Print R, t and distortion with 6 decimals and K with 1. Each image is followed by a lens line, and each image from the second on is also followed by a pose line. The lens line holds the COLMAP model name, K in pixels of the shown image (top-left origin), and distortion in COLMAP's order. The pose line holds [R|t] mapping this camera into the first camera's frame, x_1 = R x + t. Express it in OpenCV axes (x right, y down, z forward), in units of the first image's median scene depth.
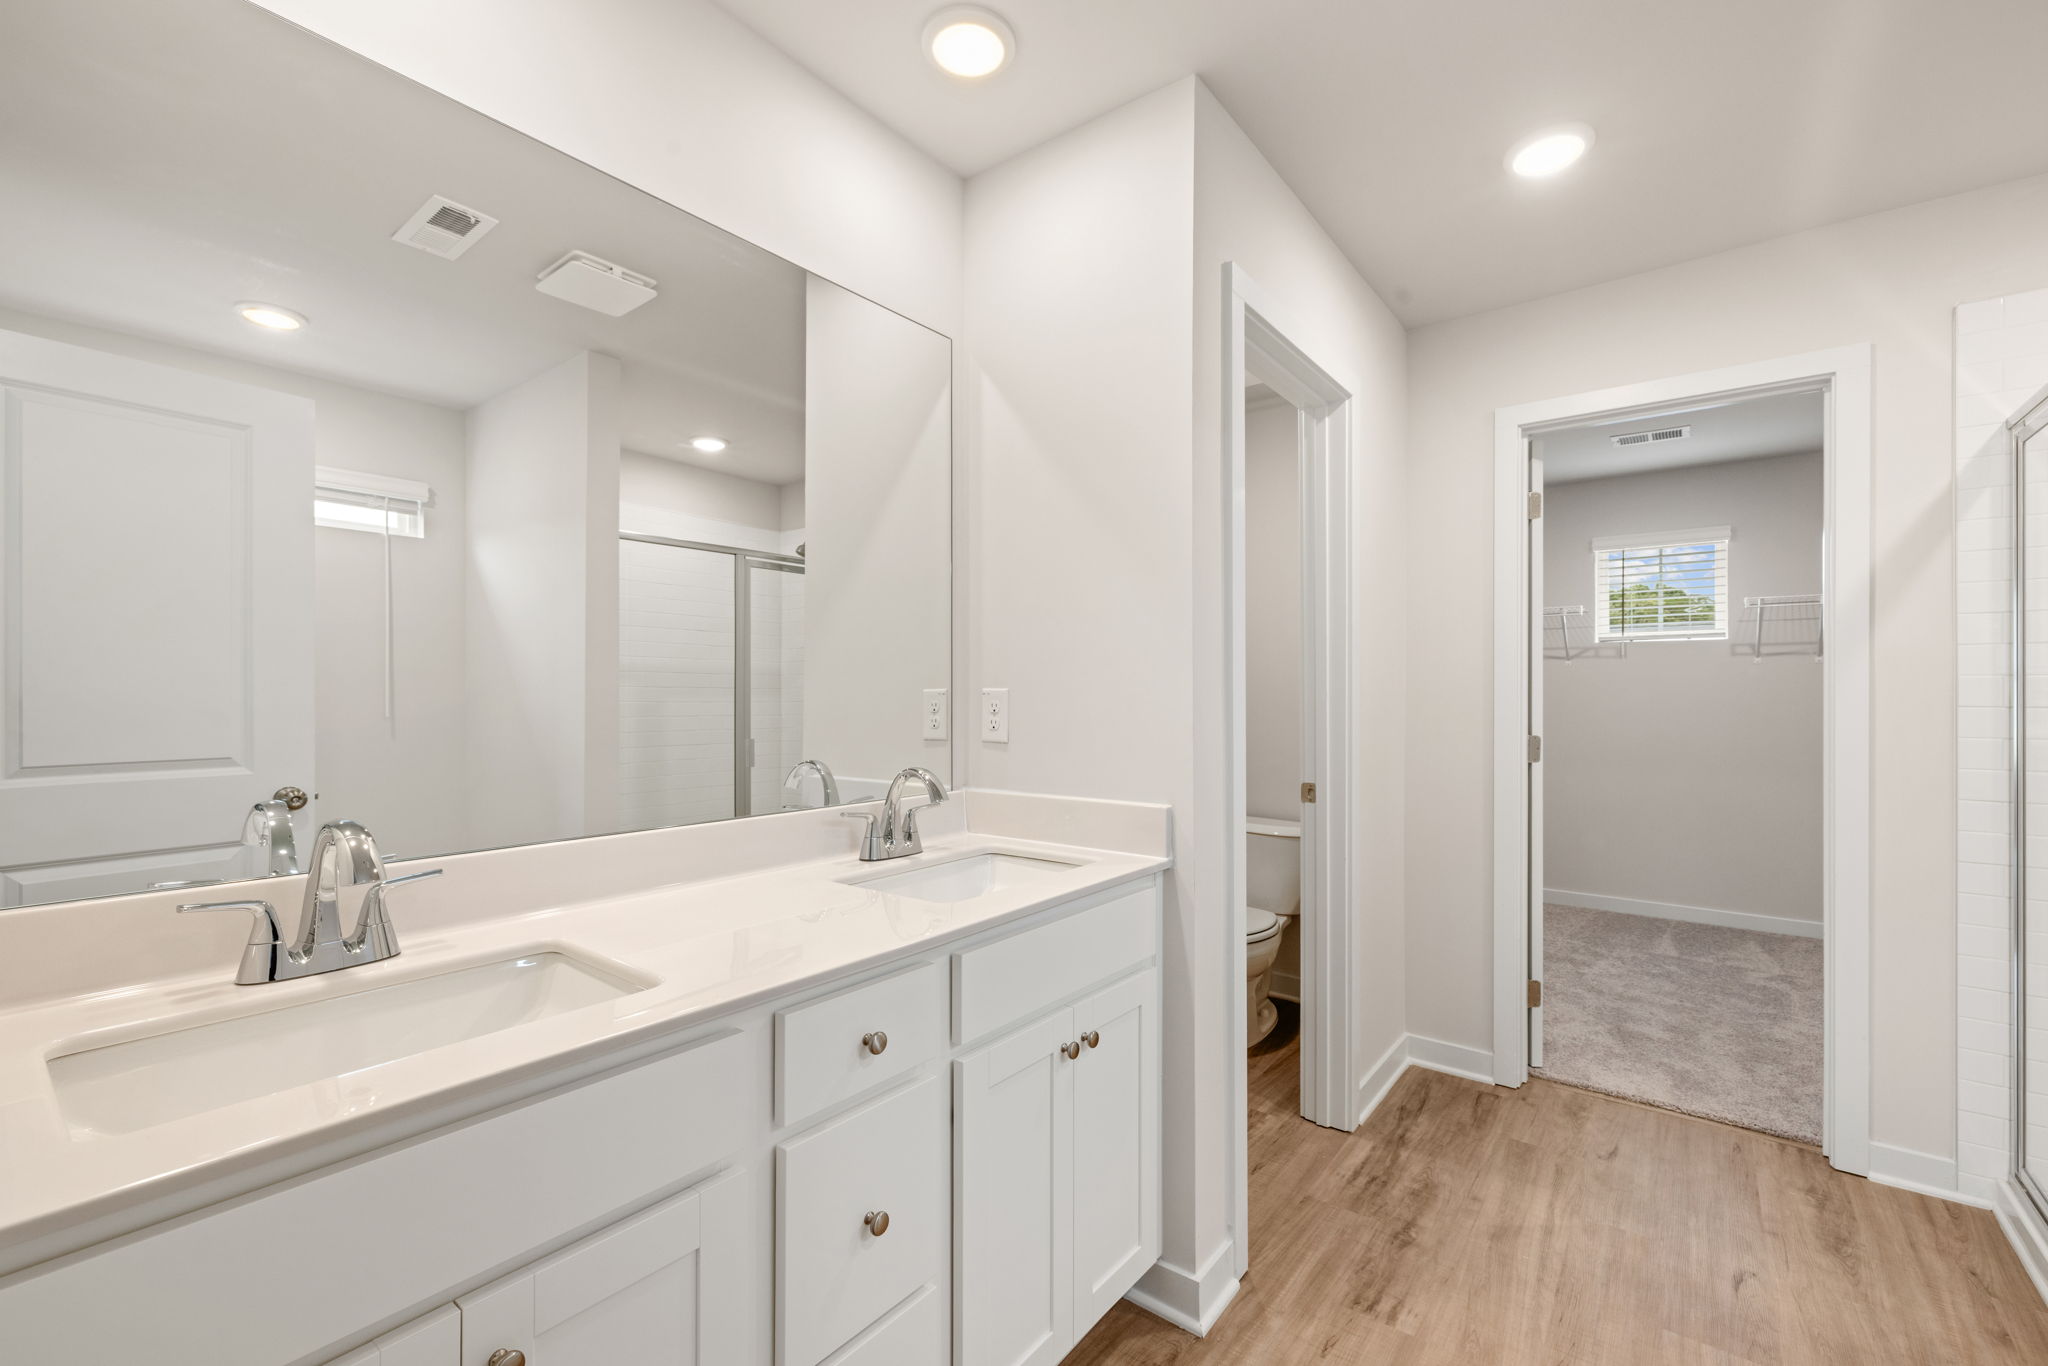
lens RADIAL K [[863.7, 0, 1012.2], [0, 863.7, 678.1], [0, 0, 1]] dist [0.004161, 0.000071]
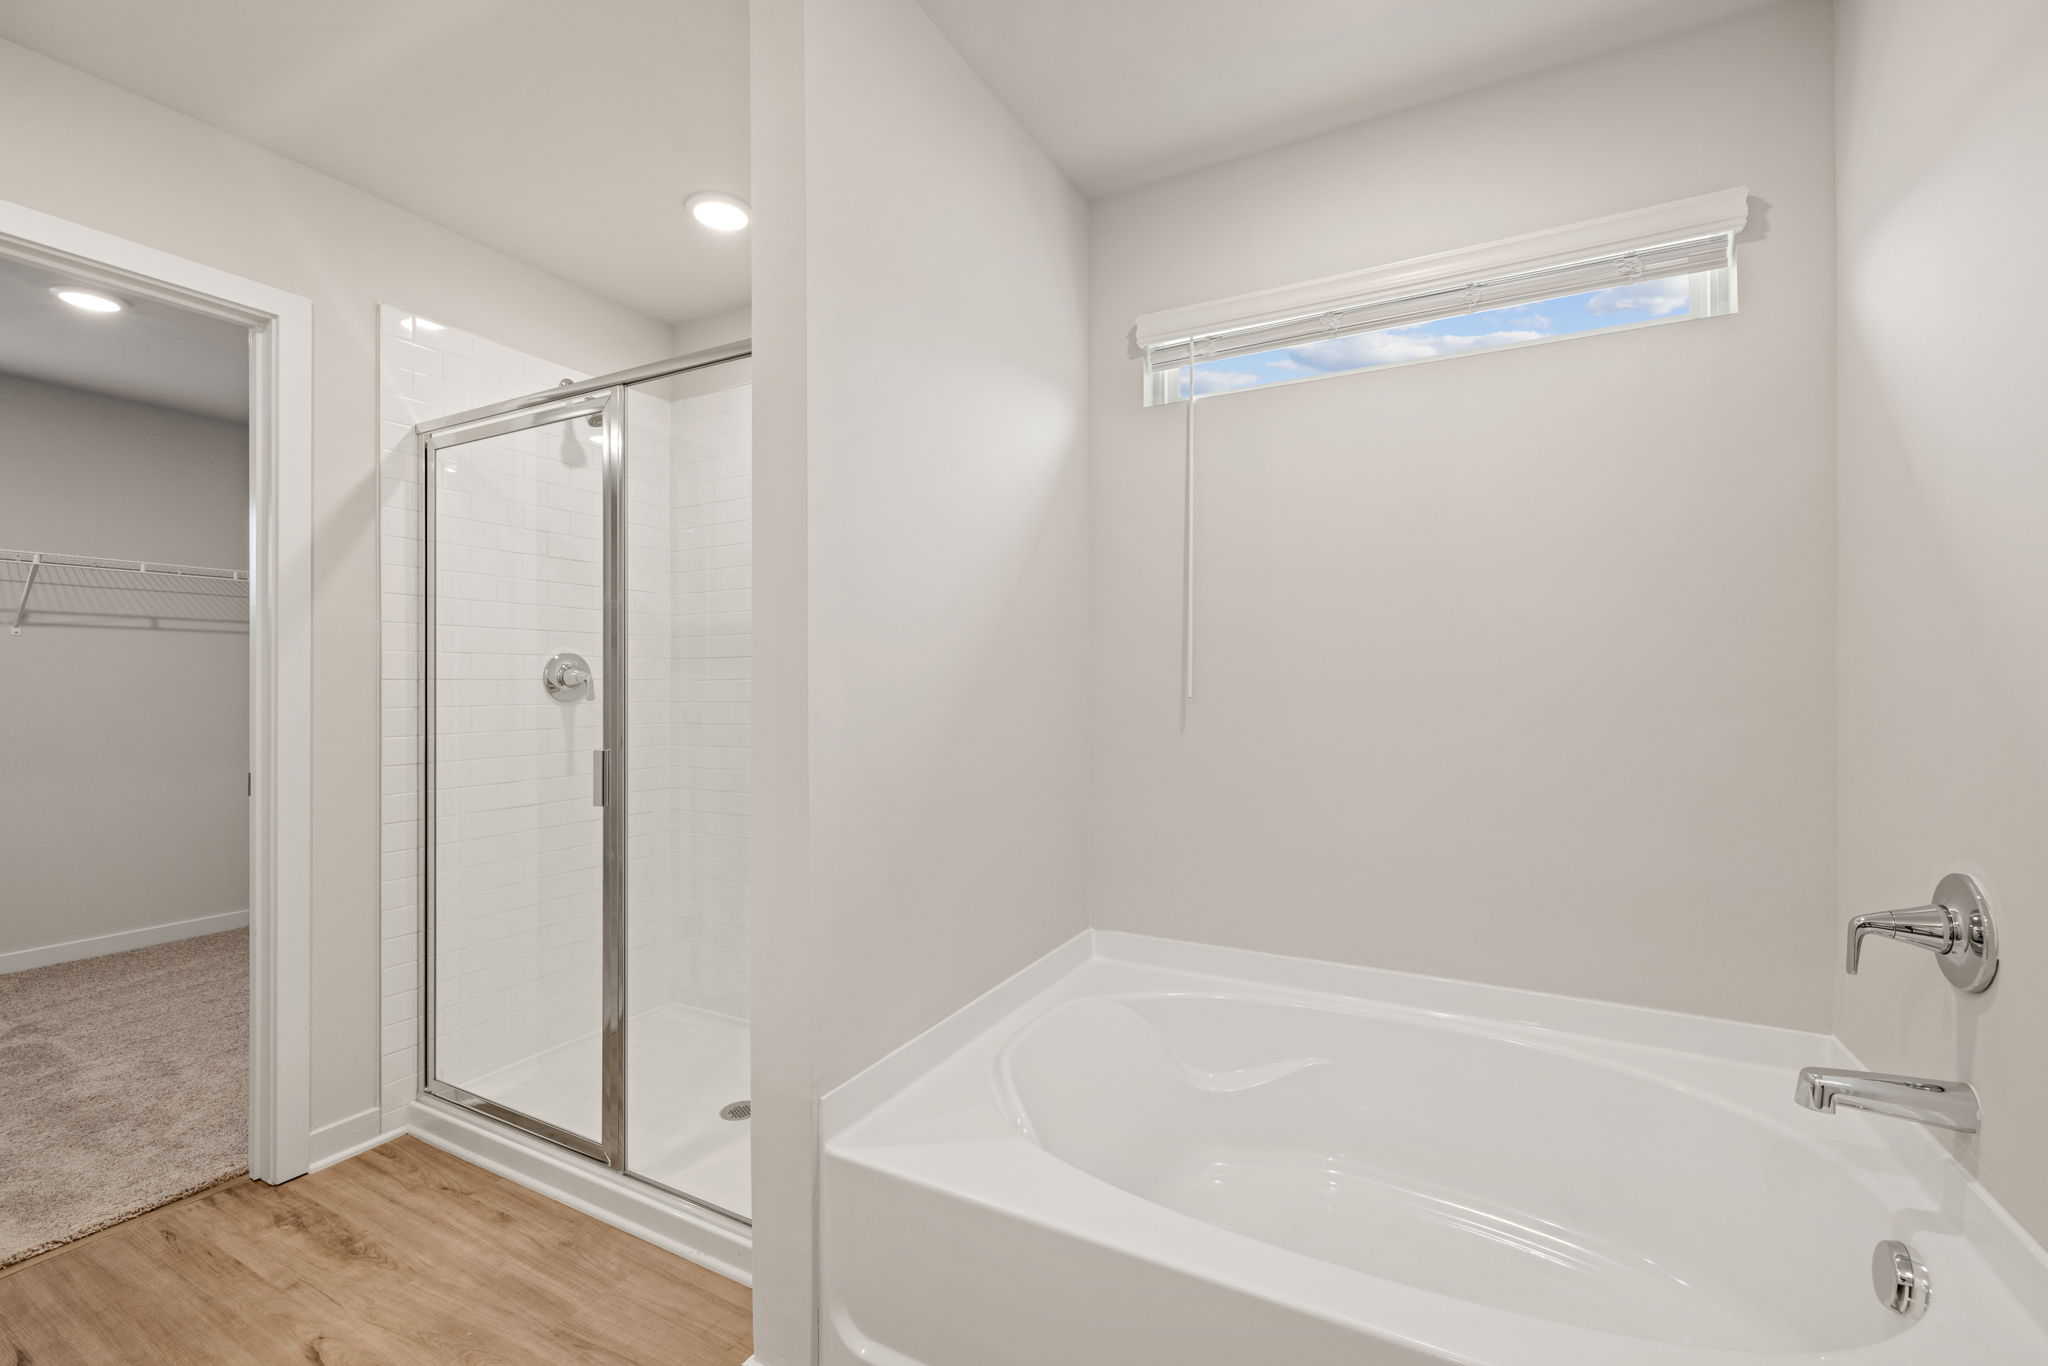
lens RADIAL K [[863.7, 0, 1033.6], [0, 863.7, 693.2], [0, 0, 1]] dist [0.004161, 0.000071]
pose [[-0.156931, -0.020627, 0.987394, -0.084353], [-0.008620, 0.999772, 0.019515, 0.019206], [-0.987572, -0.005449, -0.157073, 0.378131]]
